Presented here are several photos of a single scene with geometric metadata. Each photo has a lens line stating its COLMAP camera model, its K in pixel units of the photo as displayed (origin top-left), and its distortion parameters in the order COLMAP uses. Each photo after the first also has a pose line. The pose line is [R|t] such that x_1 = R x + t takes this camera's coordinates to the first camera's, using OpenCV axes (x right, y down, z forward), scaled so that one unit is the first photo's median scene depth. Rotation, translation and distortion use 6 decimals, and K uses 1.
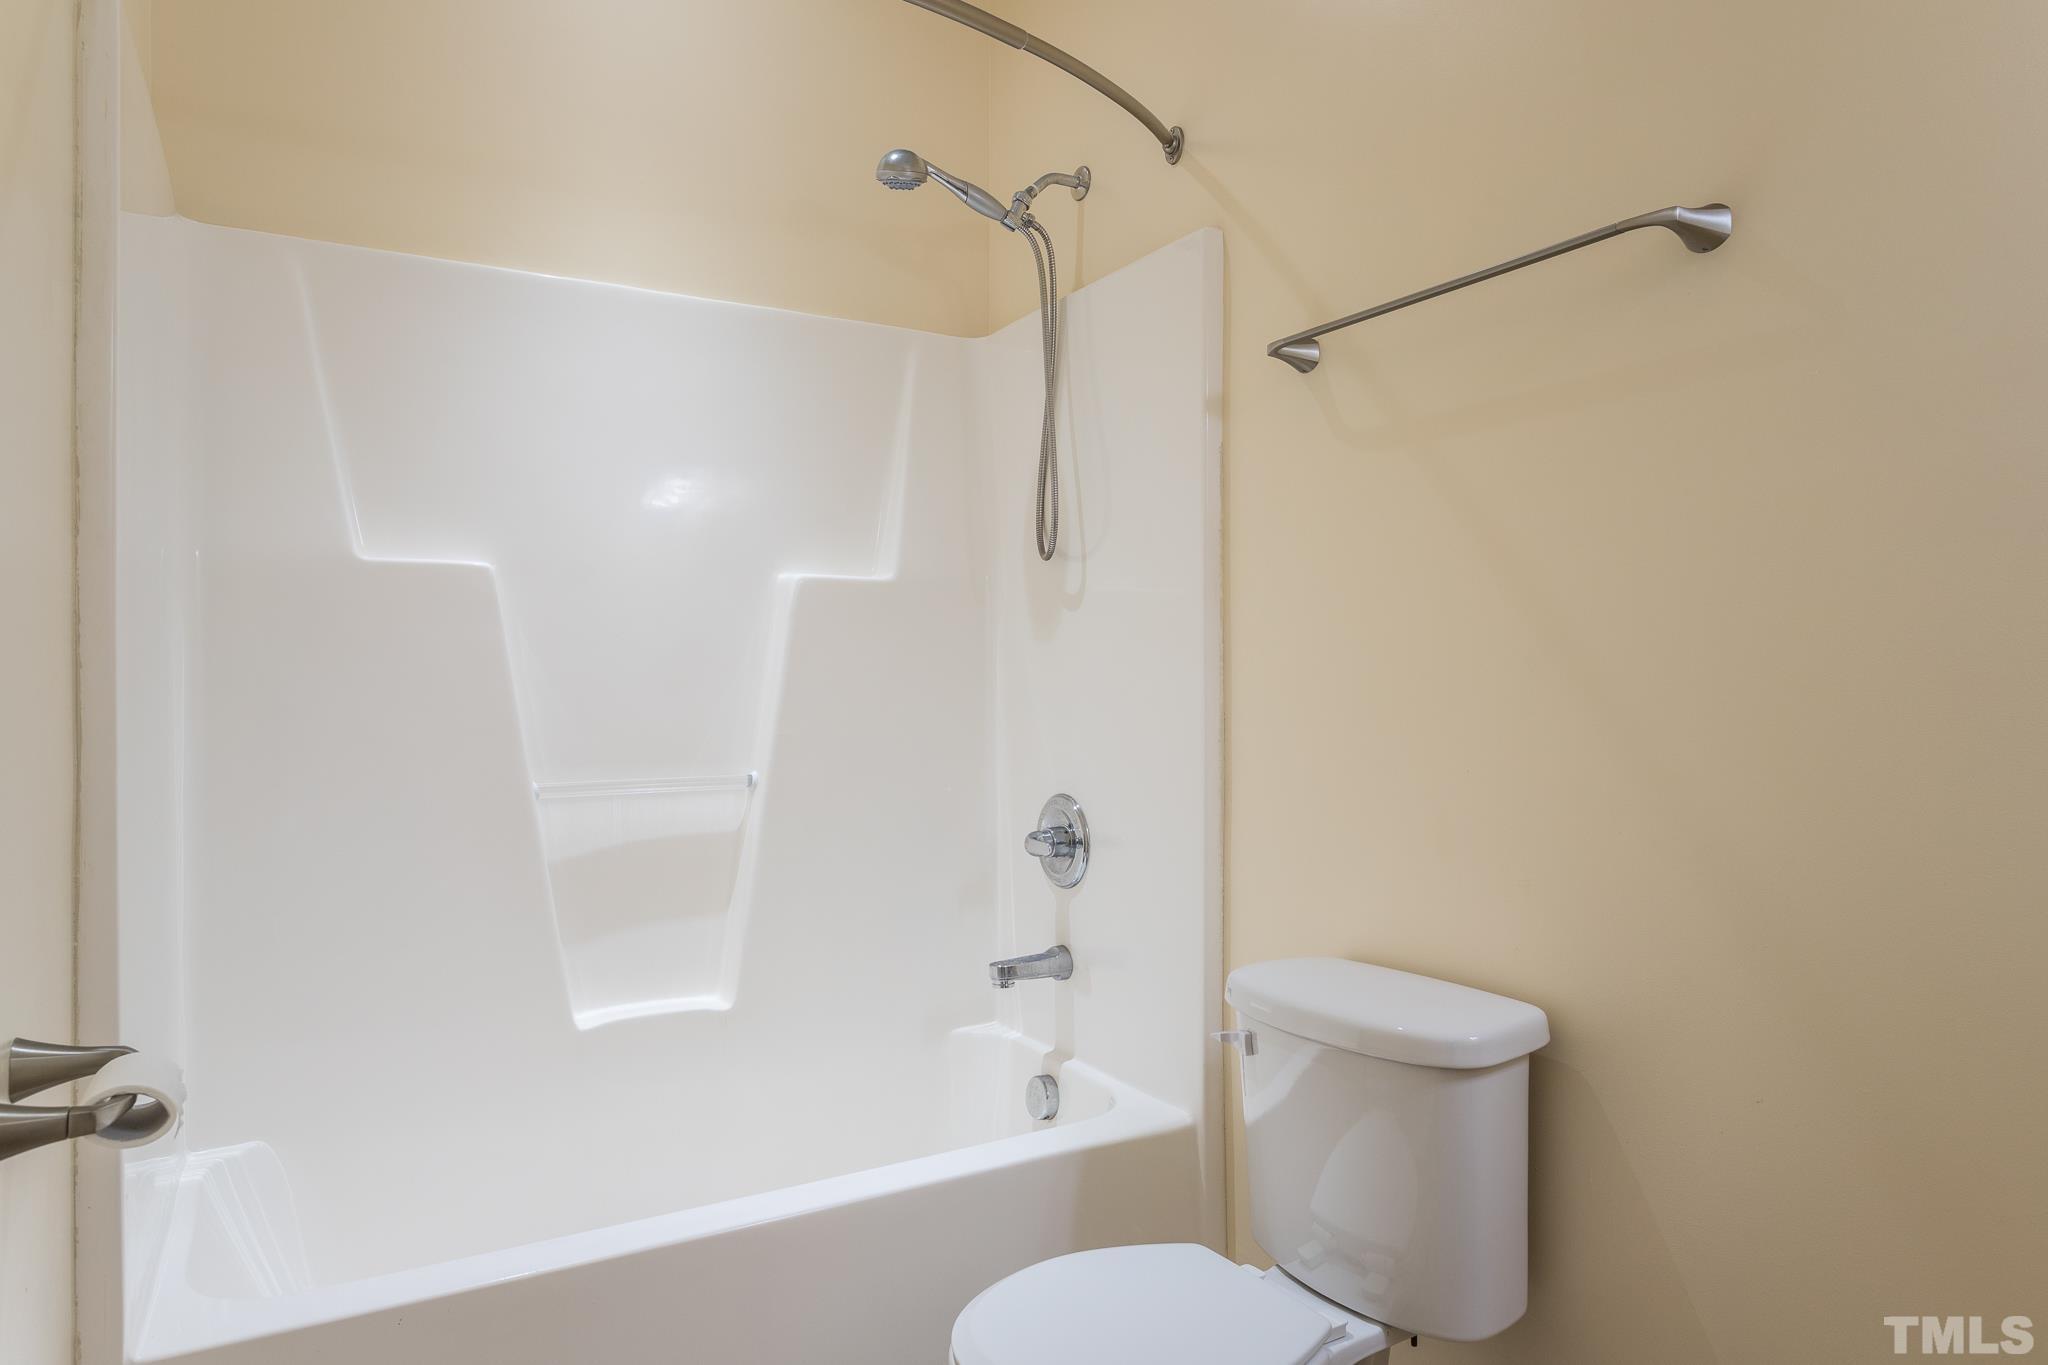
lens RADIAL K [[1272.2, 0, 1019.3], [0, 1272.2, 676.2], [0, 0, 1]] dist [-0.002265, -0.000261]
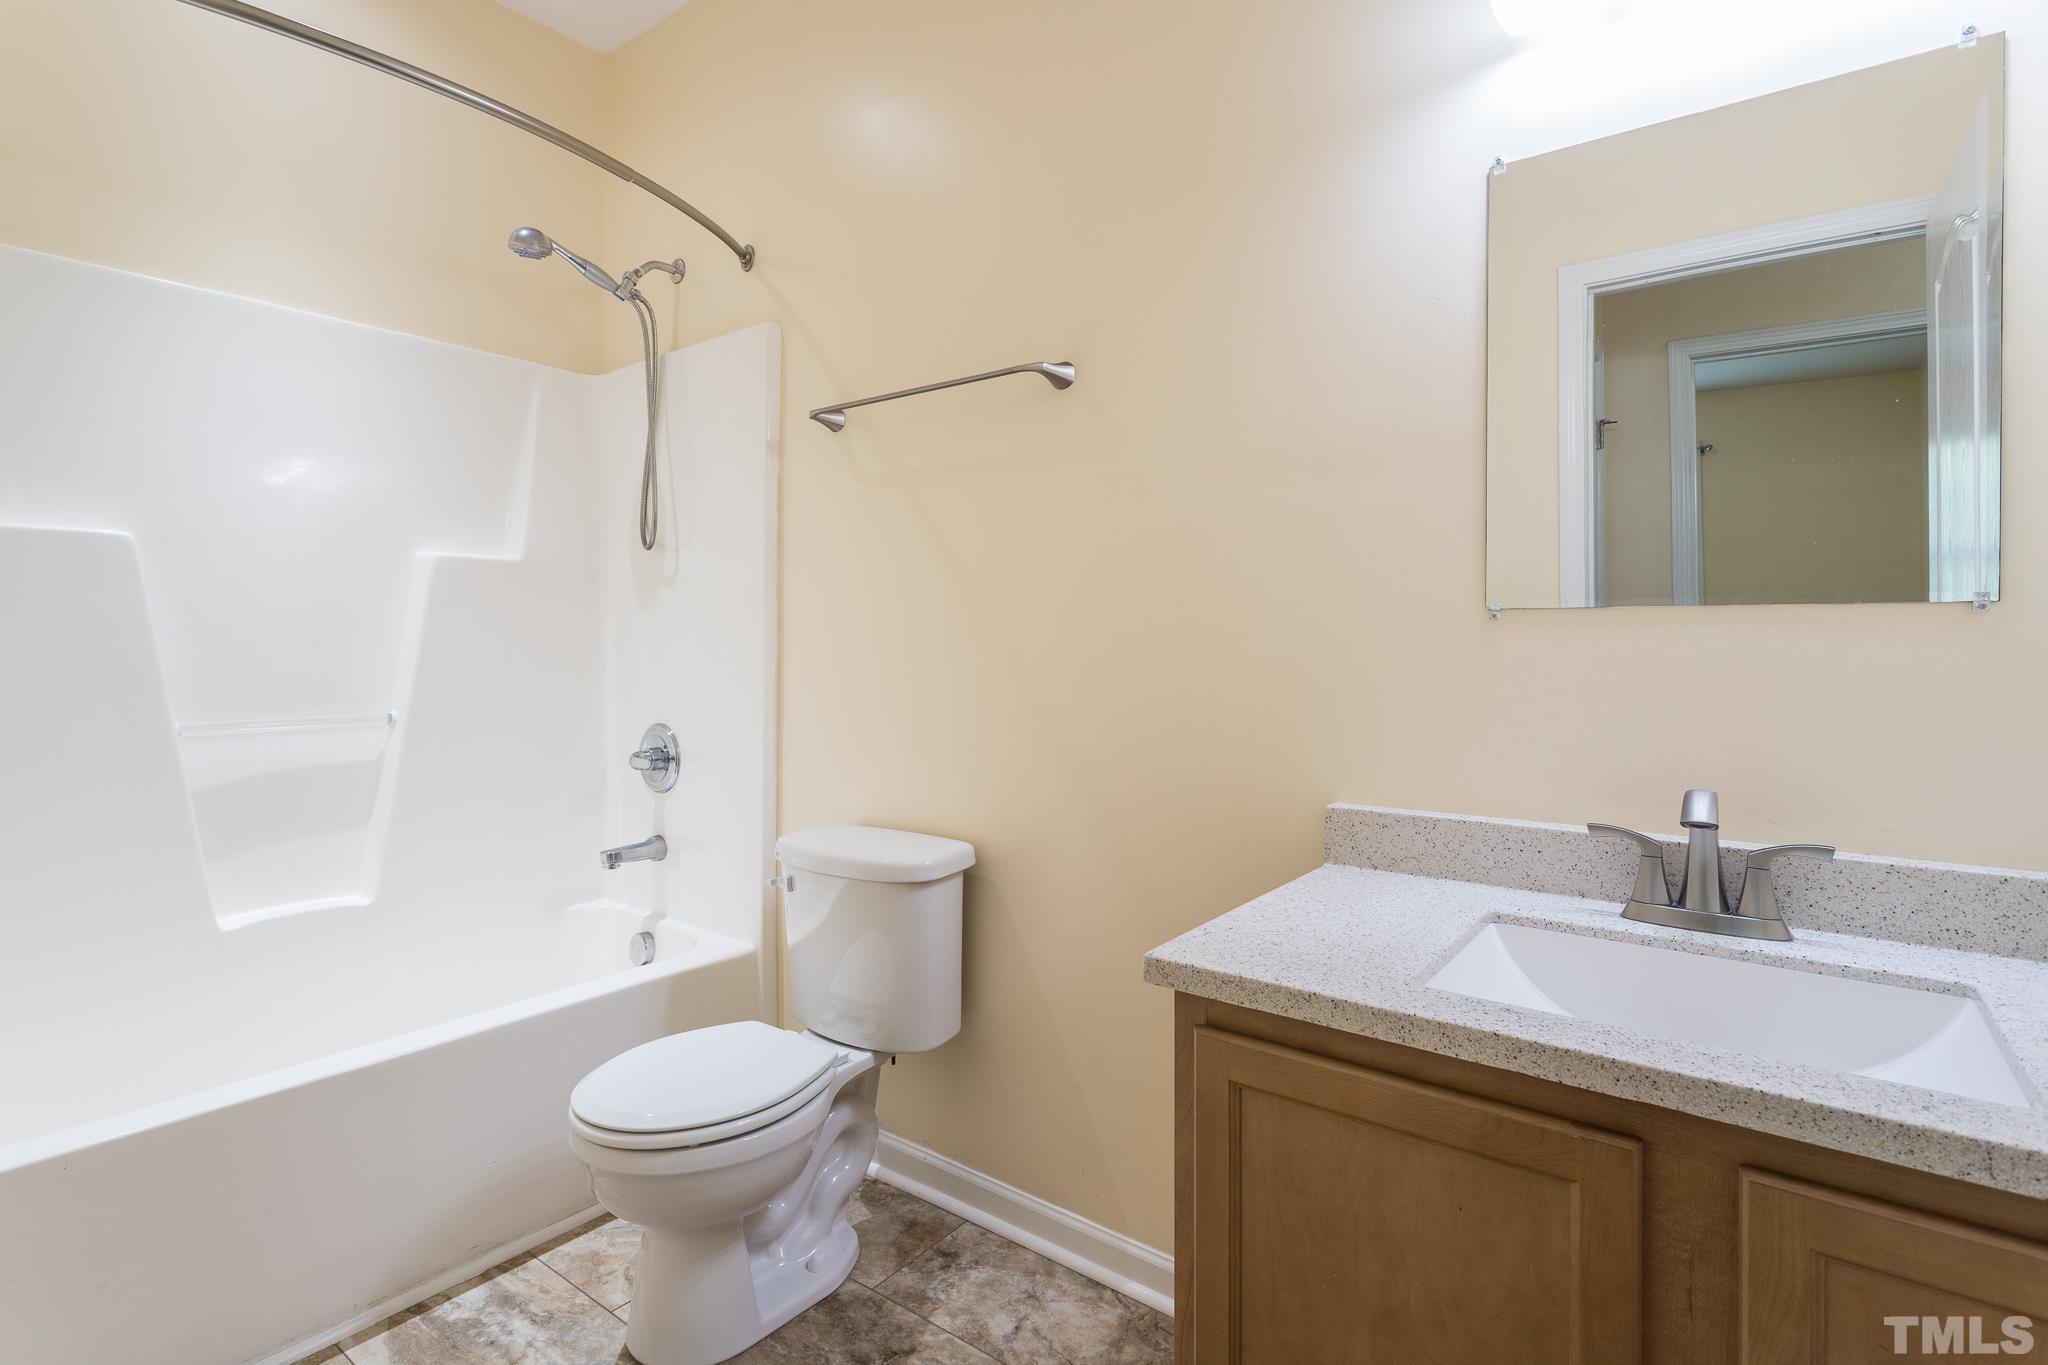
lens RADIAL K [[991.2, 0, 1022.4], [0, 991.2, 646.7], [0, 0, 1]] dist [-0.000584, 0.000421]
pose [[0.928588, 0.006254, 0.371059, 0.000761], [-0.008568, 0.999953, 0.004590, 0.002917], [-0.371013, -0.007441, 0.928598, -0.123331]]
